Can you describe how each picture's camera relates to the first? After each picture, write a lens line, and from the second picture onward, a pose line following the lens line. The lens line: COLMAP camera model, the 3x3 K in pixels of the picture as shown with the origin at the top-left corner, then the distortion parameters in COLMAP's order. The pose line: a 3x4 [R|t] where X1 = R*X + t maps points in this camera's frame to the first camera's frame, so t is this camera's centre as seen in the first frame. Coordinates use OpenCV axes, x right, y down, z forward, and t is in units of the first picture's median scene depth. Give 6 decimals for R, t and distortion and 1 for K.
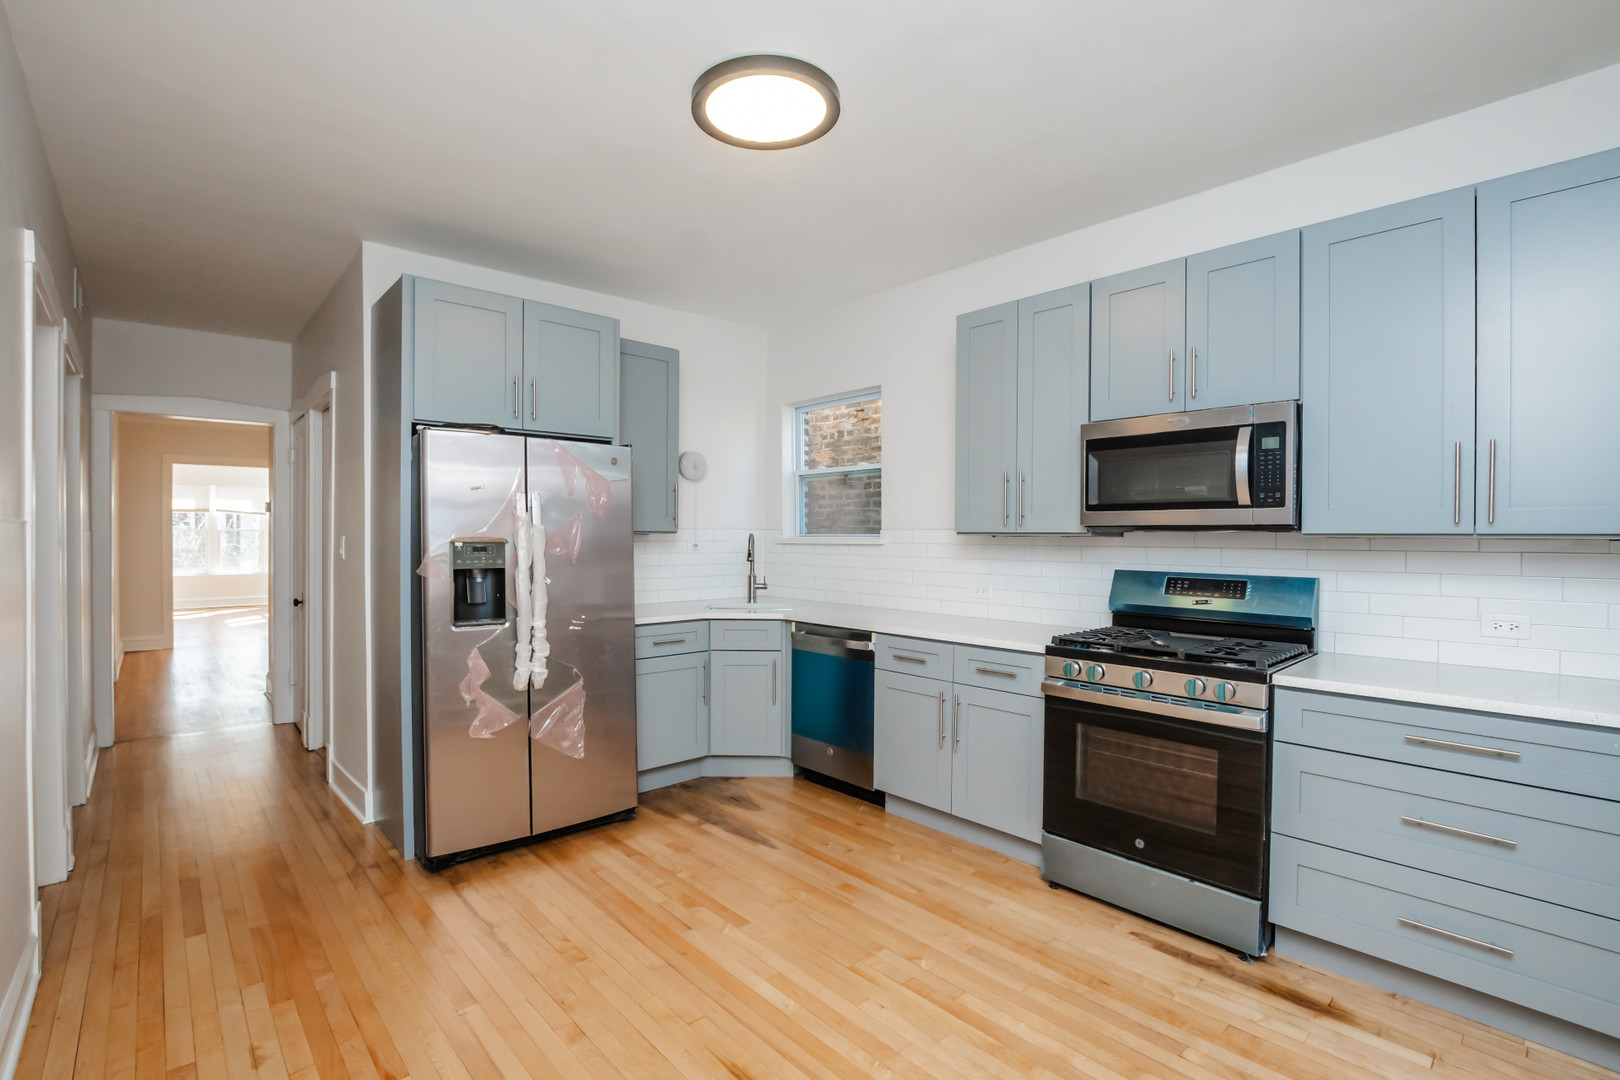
lens RADIAL K [[745.6, 0, 809.5], [0, 745.6, 536.3], [0, 0, 1]] dist [-0.009242, -0.002182]
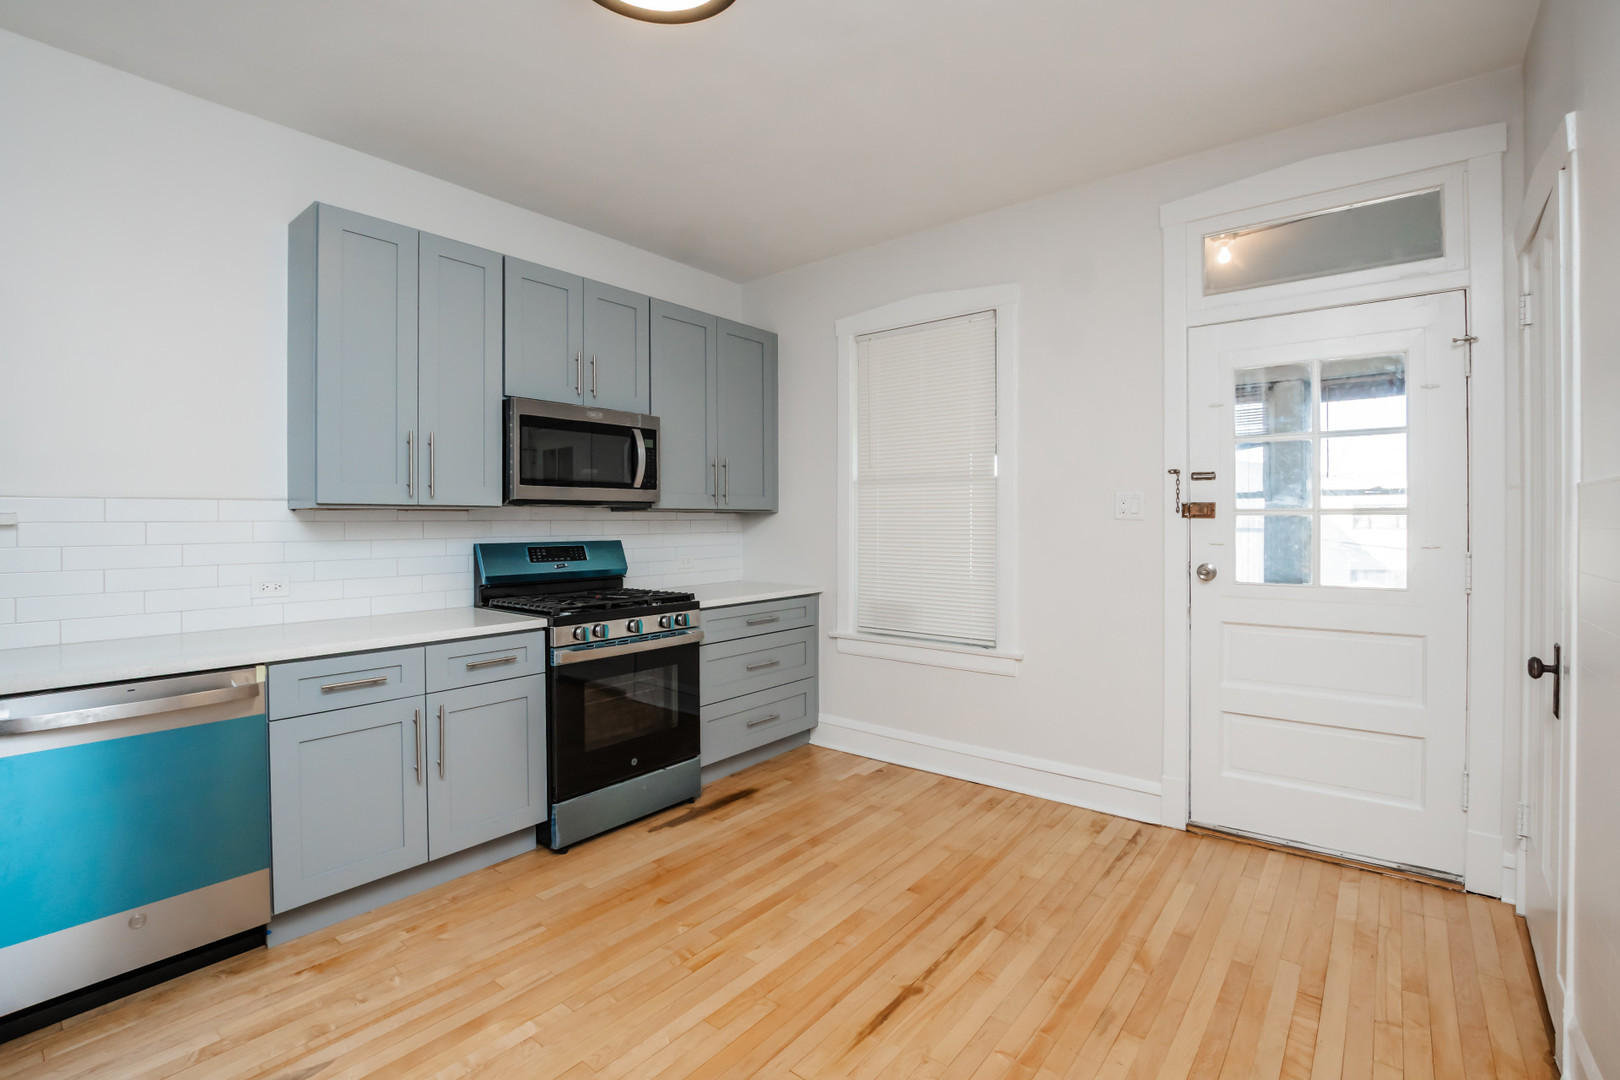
lens RADIAL K [[745.6, 0, 797.8], [0, 745.6, 517.2], [0, 0, 1]] dist [-0.009242, -0.002182]
pose [[-0.136430, -0.001187, 0.990649, -0.732179], [0.003086, 0.999994, 0.001623, 0.010417], [-0.990645, 0.003279, -0.136425, 0.823158]]
